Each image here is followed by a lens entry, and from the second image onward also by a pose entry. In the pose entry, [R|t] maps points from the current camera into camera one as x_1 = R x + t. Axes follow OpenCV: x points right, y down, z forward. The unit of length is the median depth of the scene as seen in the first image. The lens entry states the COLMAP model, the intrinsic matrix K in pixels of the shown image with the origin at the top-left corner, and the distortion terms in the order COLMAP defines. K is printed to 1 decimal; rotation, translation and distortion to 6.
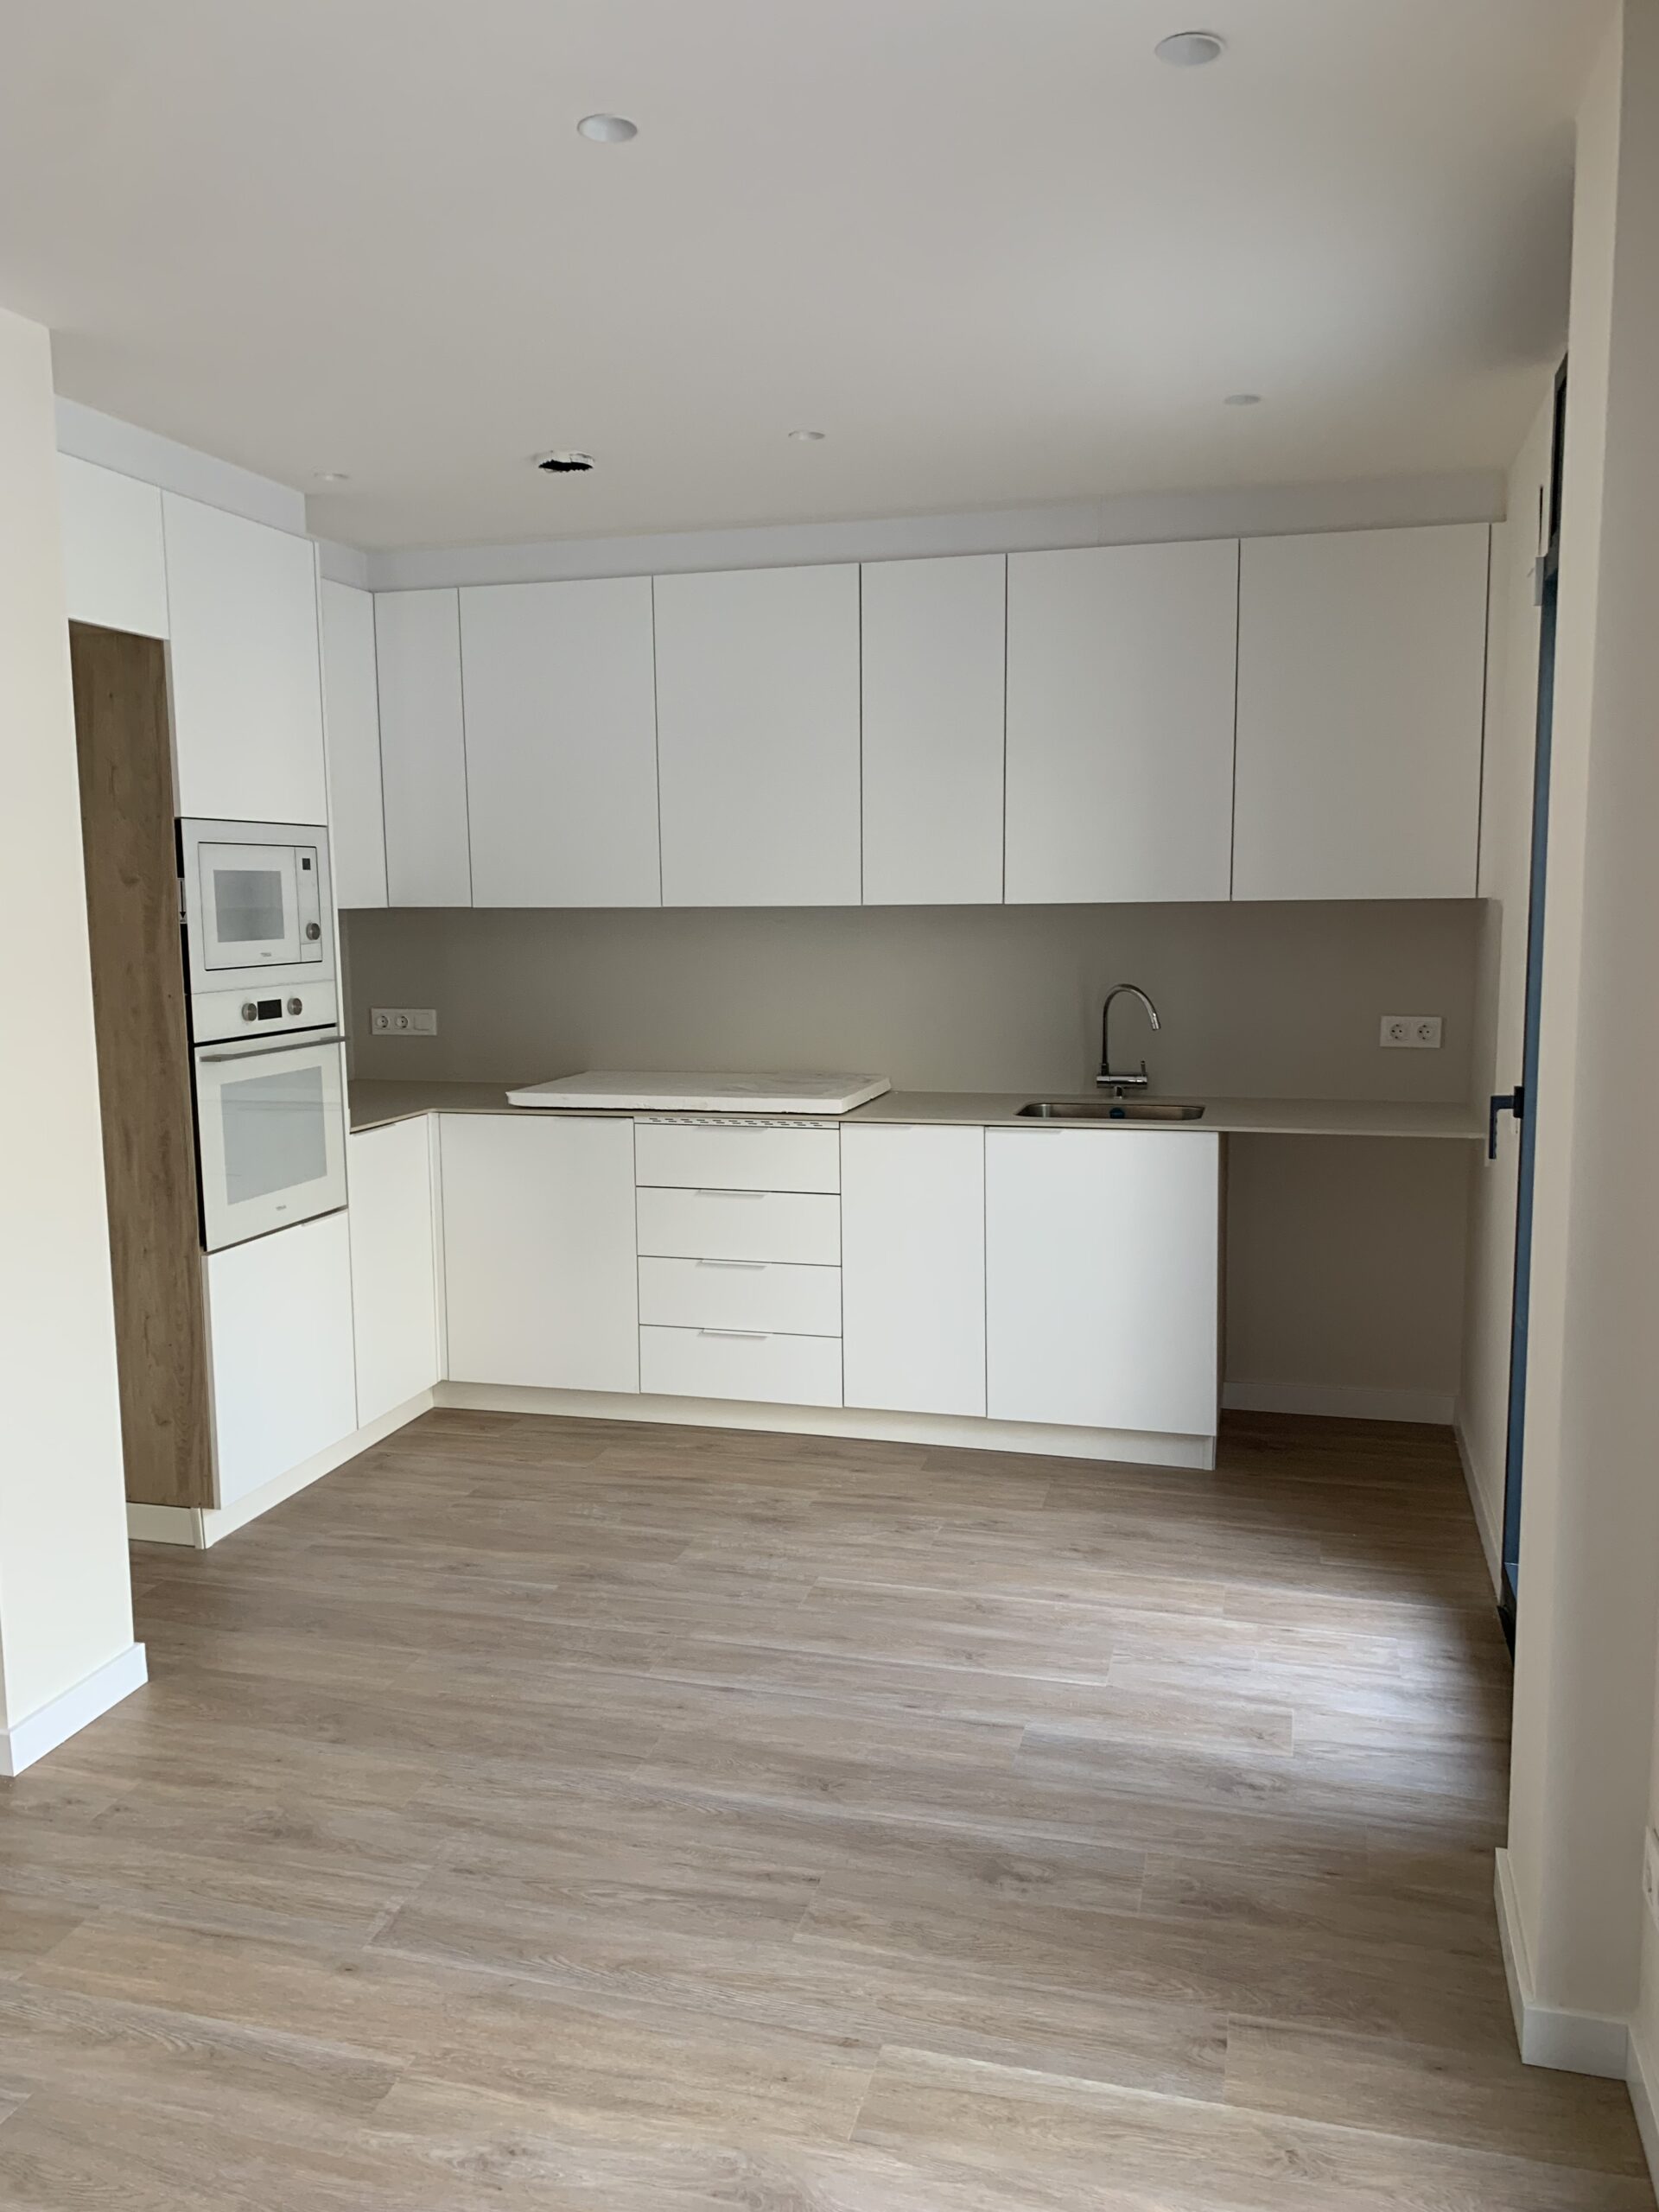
lens RADIAL K [[1708.8, 0, 839.0], [0, 1708.8, 1110.3], [0, 0, 1]] dist [-0.016004, -0.008397]
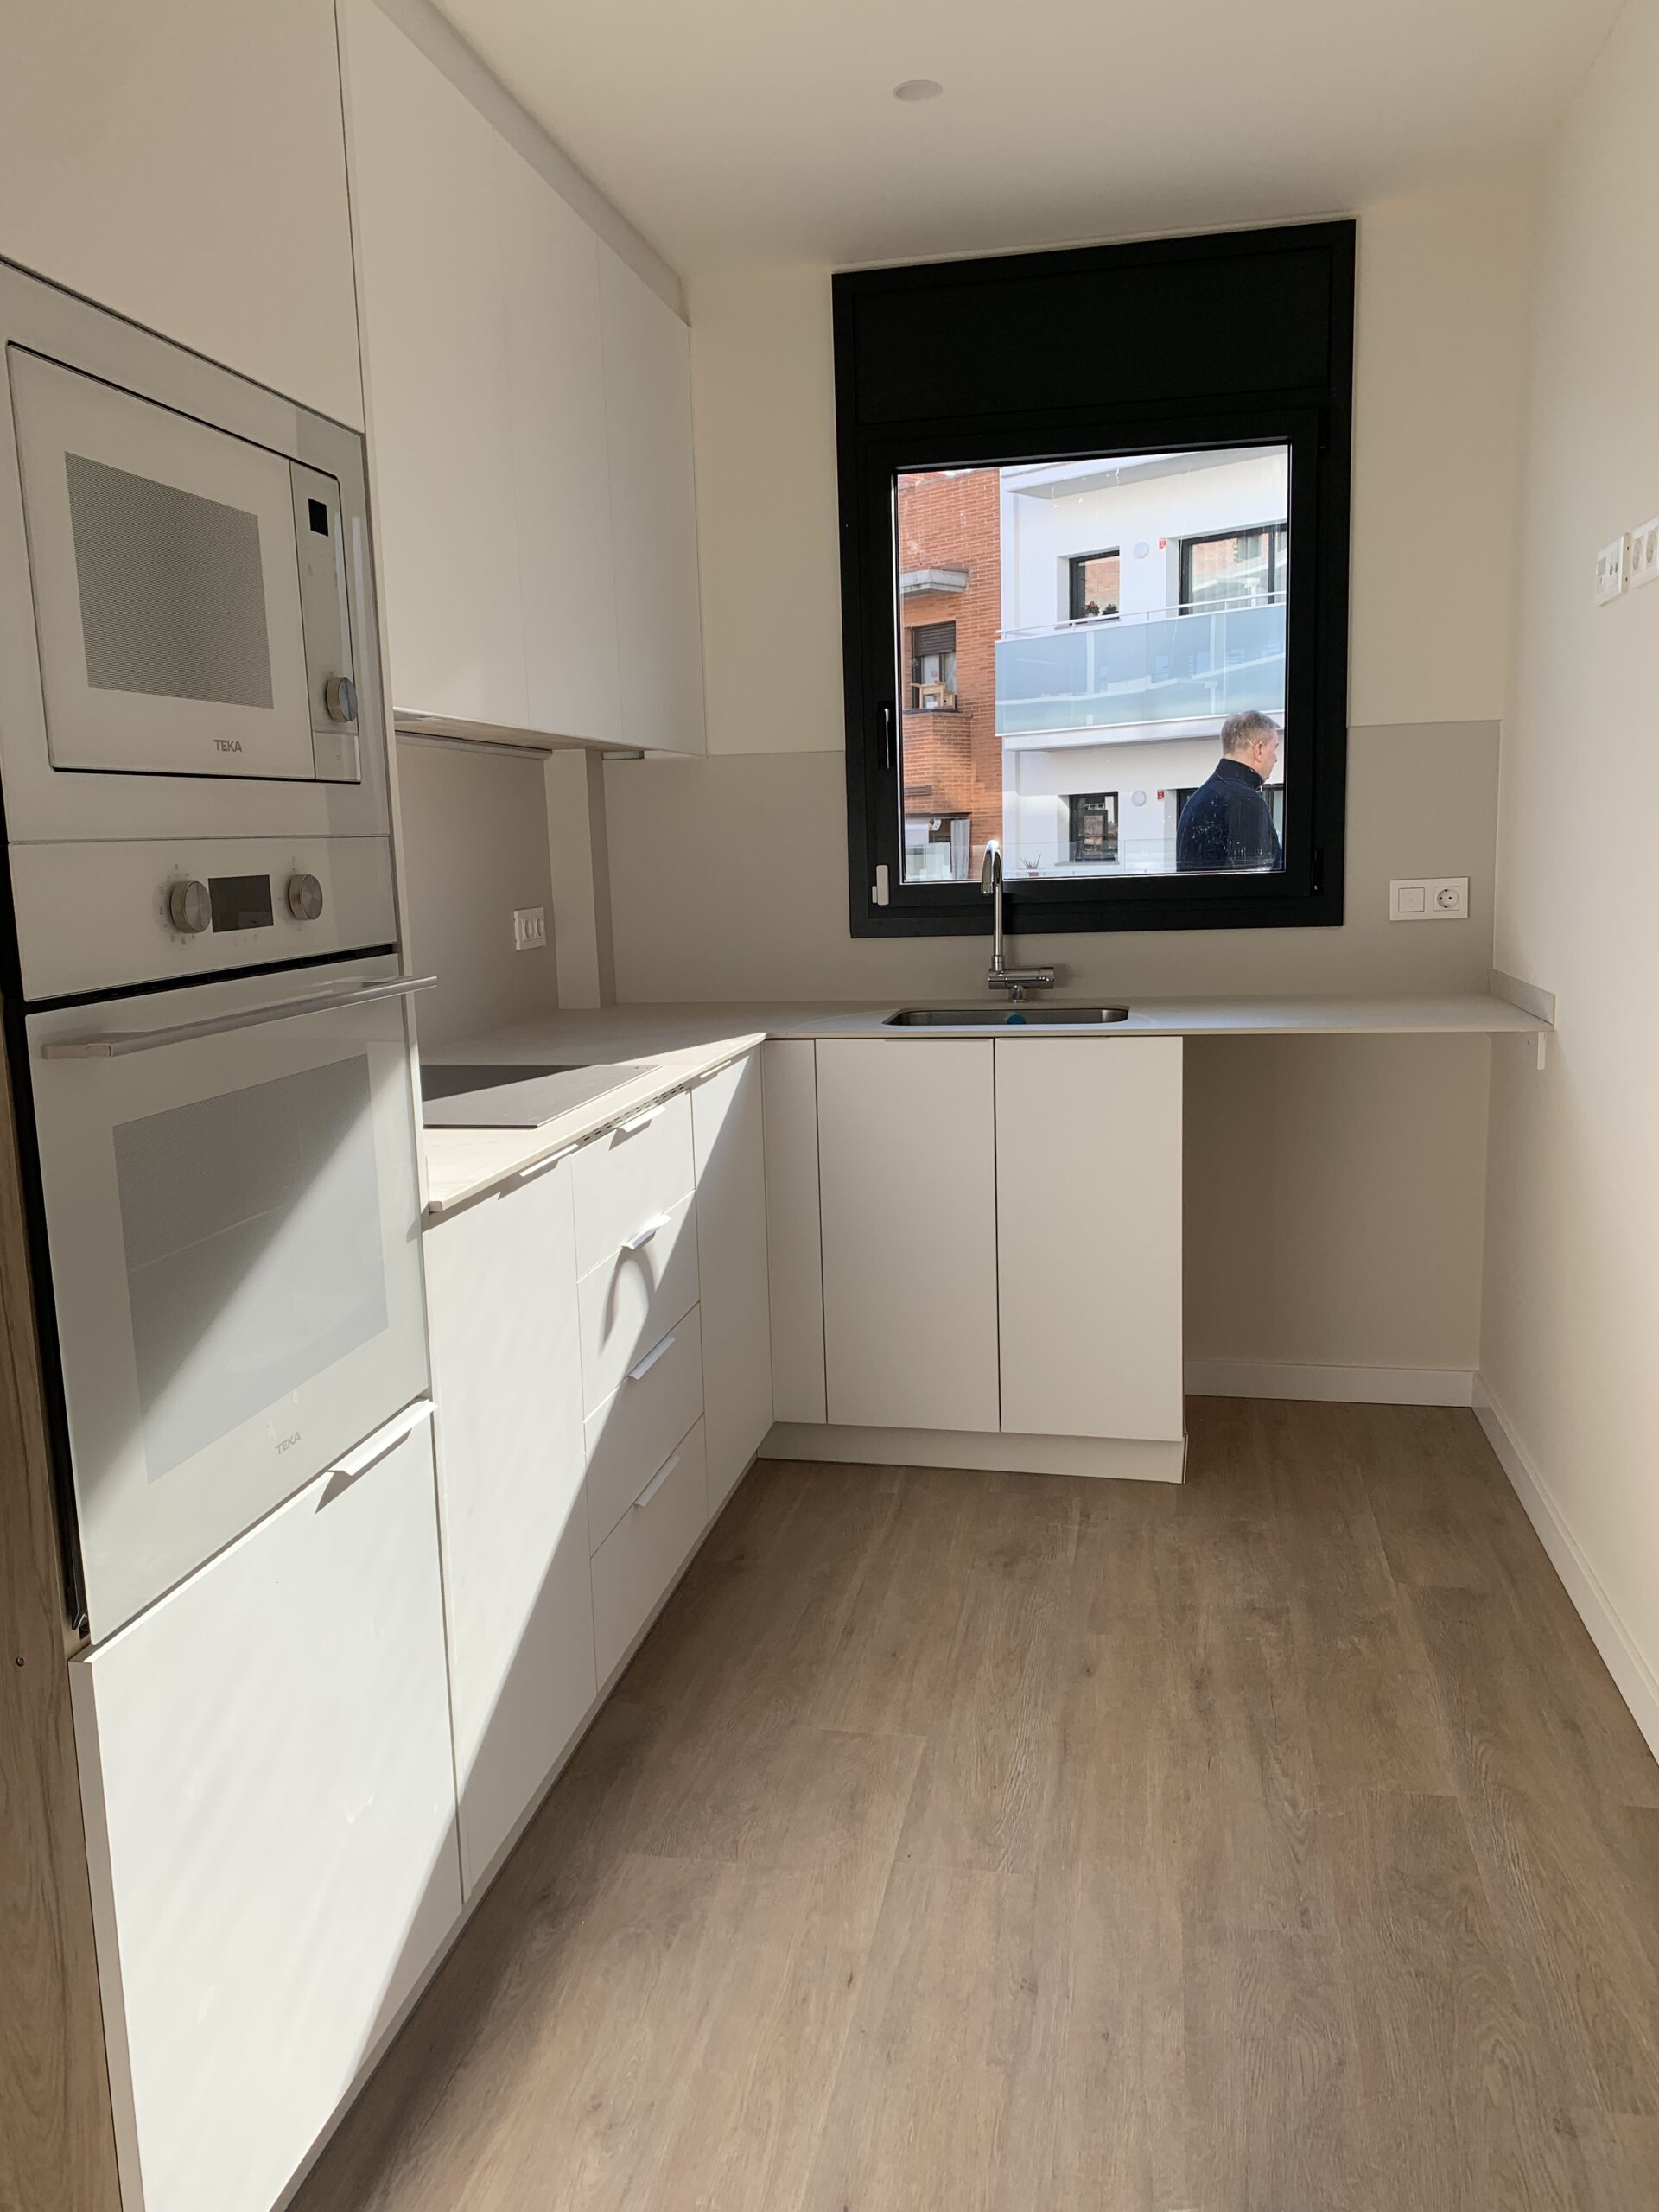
lens RADIAL K [[1708.8, 0, 817.2], [0, 1708.8, 1109.5], [0, 0, 1]] dist [-0.016004, -0.008397]
pose [[0.996782, -0.026724, 0.075574, -0.240169], [0.024965, 0.999397, 0.024122, -0.021407], [-0.076173, -0.022158, 0.996848, 0.631278]]
